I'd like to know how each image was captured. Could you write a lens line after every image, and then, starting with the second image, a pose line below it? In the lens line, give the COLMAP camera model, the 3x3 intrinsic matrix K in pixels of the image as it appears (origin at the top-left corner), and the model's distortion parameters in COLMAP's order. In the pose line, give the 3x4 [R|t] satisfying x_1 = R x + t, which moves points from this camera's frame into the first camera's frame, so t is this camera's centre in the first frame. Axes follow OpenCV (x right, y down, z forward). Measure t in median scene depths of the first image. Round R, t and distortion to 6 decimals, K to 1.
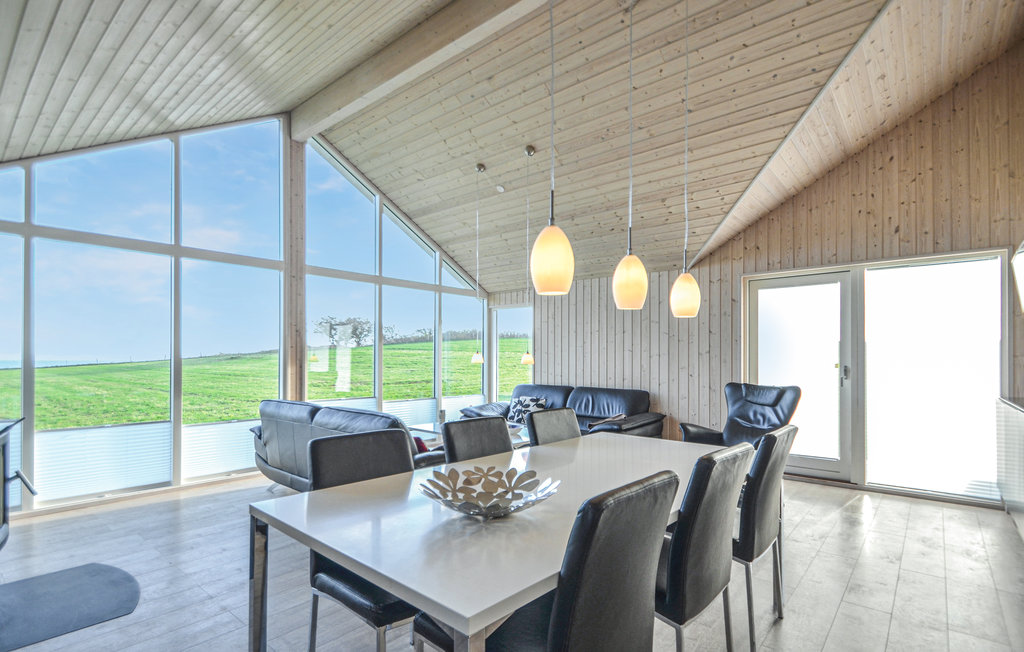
lens RADIAL K [[498.1, 0, 480.3], [0, 498.1, 357.4], [0, 0, 1]] dist [0.005209, 0.000010]
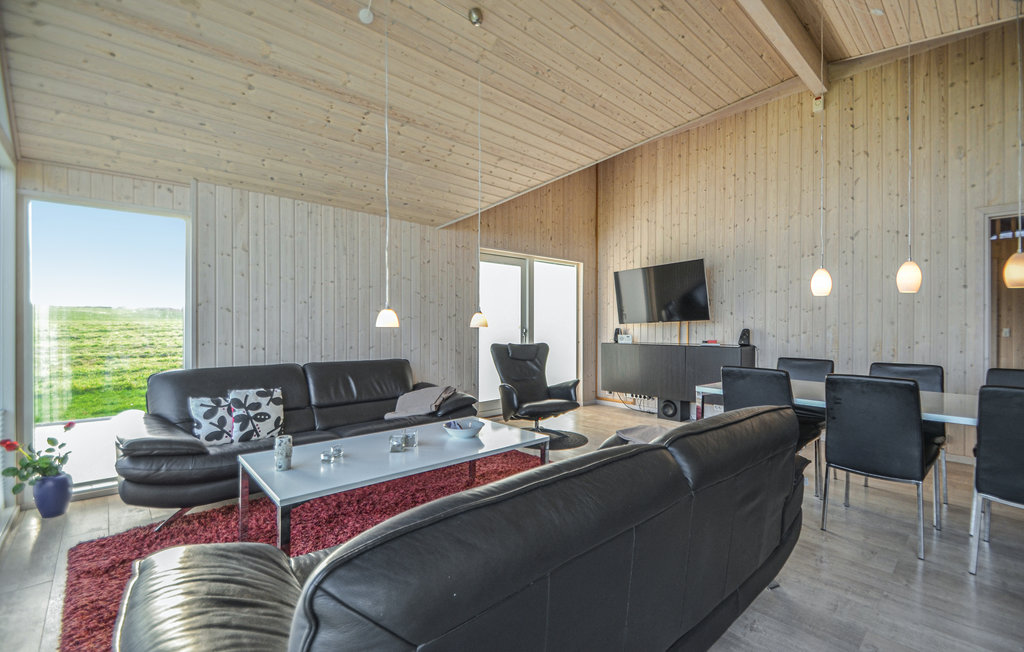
lens RADIAL K [[473.2, 0, 517.7], [0, 473.2, 327.2], [0, 0, 1]] dist [-0.005270, -0.000685]
pose [[0.041099, -0.006406, 0.999135, -0.556571], [-0.002786, 0.999975, 0.006526, 0.007496], [-0.999151, -0.003051, 0.041080, 0.926184]]
